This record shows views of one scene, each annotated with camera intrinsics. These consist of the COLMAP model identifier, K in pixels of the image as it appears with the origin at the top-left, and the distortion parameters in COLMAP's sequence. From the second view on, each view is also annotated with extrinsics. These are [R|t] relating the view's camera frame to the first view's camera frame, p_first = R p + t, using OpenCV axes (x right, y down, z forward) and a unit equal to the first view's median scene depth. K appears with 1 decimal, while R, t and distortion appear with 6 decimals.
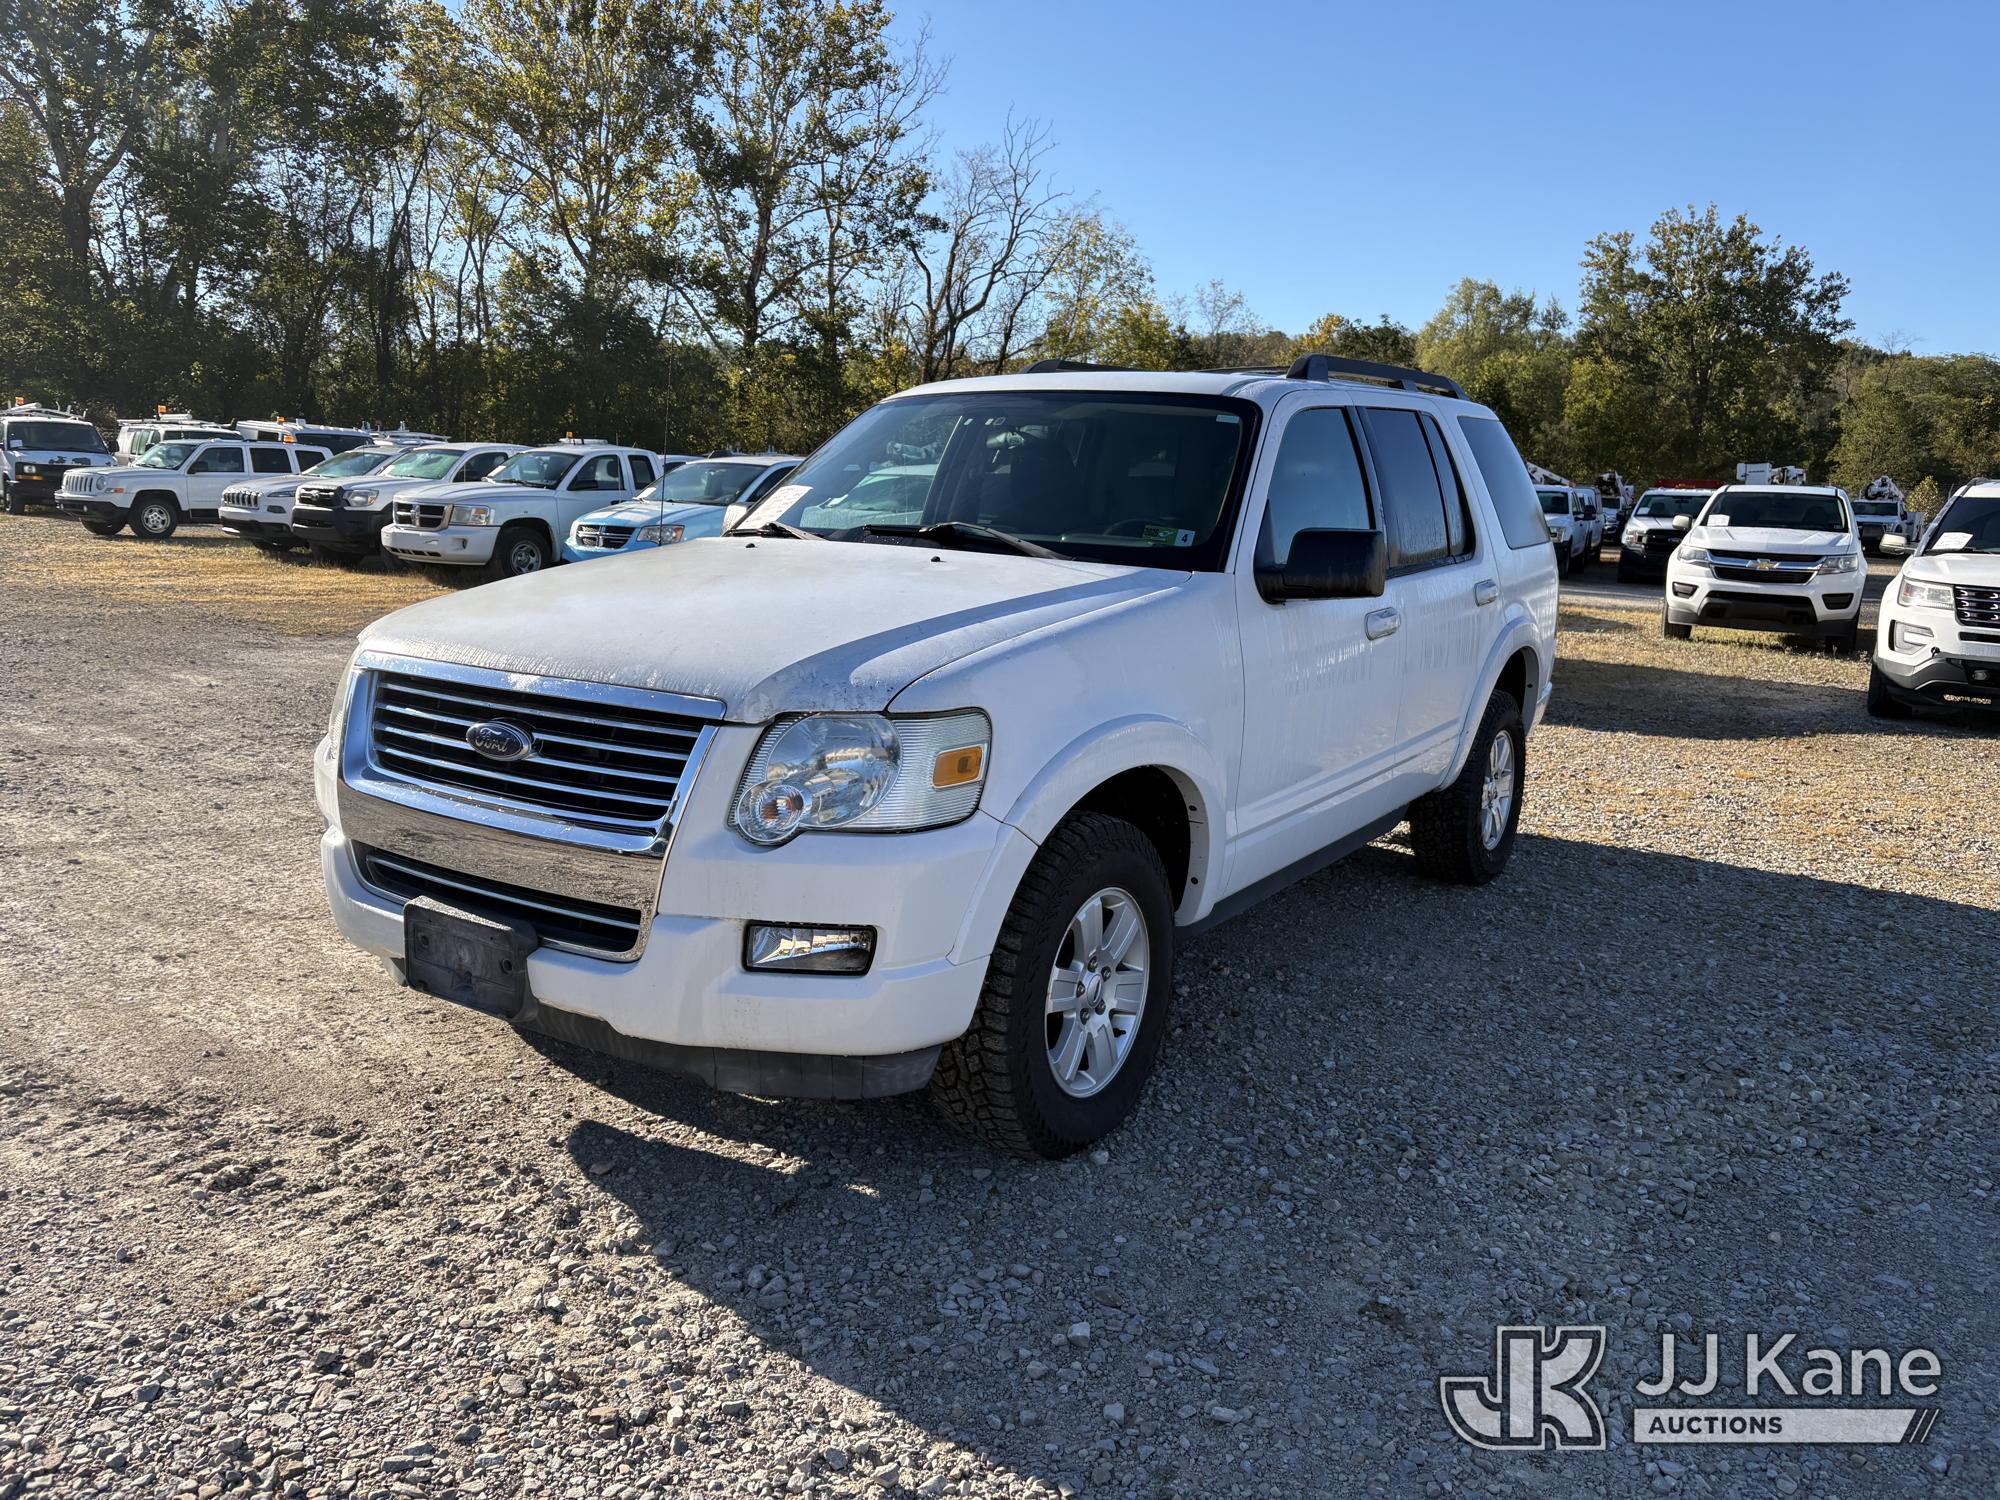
lens RADIAL K [[1643.7, 0, 1004.9], [0, 1643.7, 746.6], [0, 0, 1]] dist [0.014409, -0.008472]
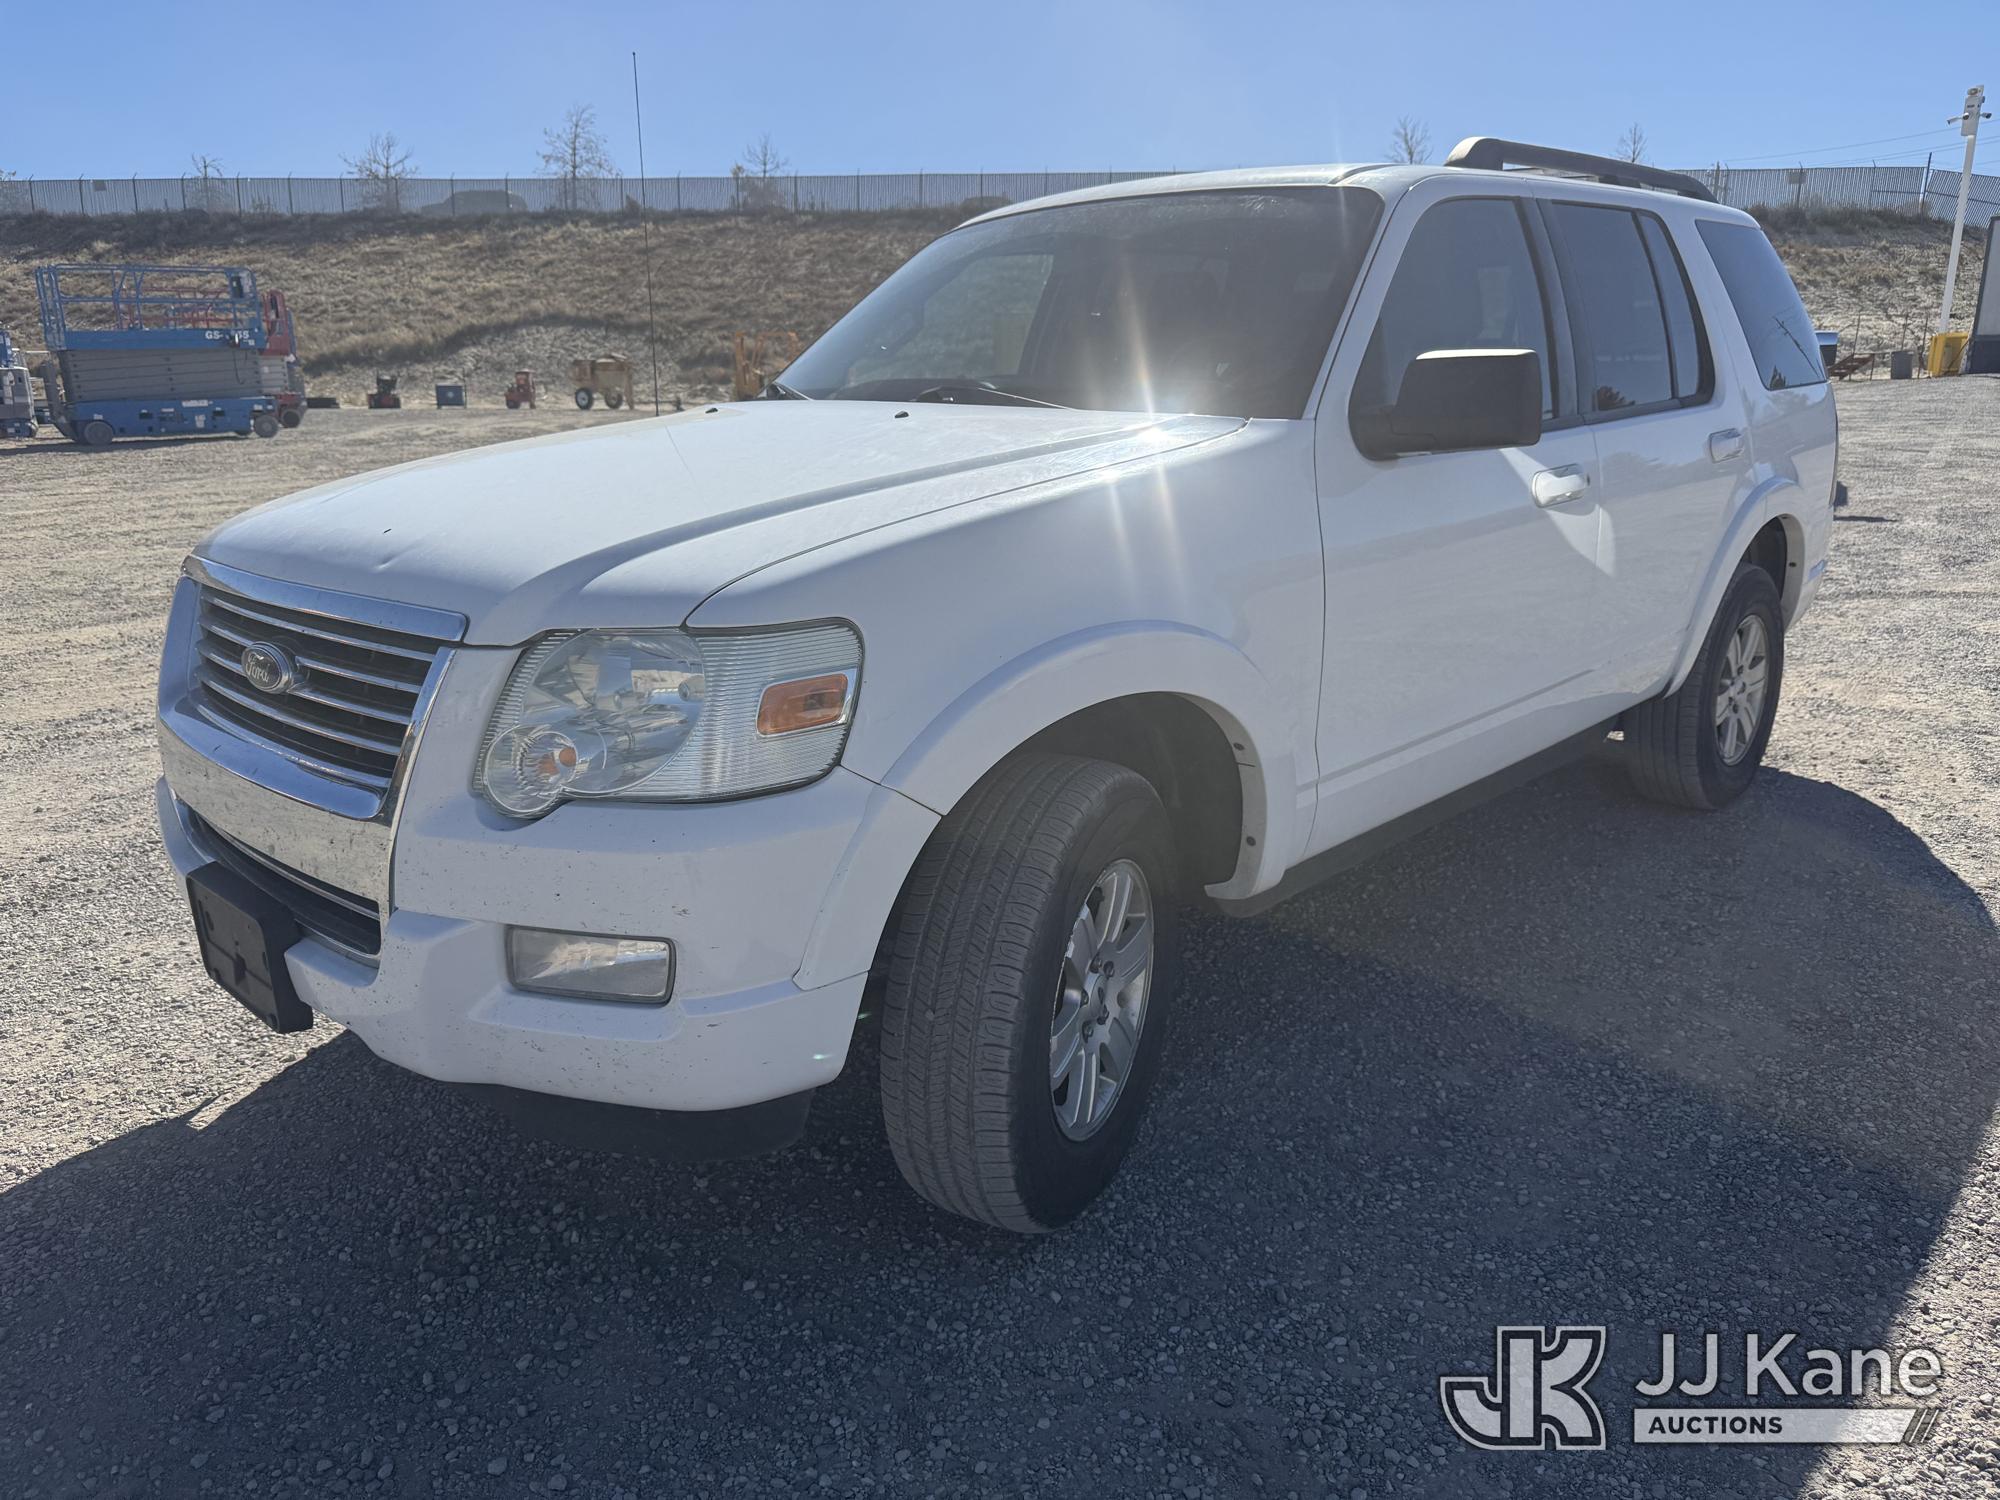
lens RADIAL K [[1643.2, 0, 1000.0], [0, 1643.2, 750.0], [0, 0, 1]] dist [0.008379, 0.011457]
pose [[0.984781, -0.002377, -0.173783, 0.141199], [0.013774, 0.997828, 0.064409, -0.009350], [0.173253, -0.065823, 0.982675, 0.272427]]
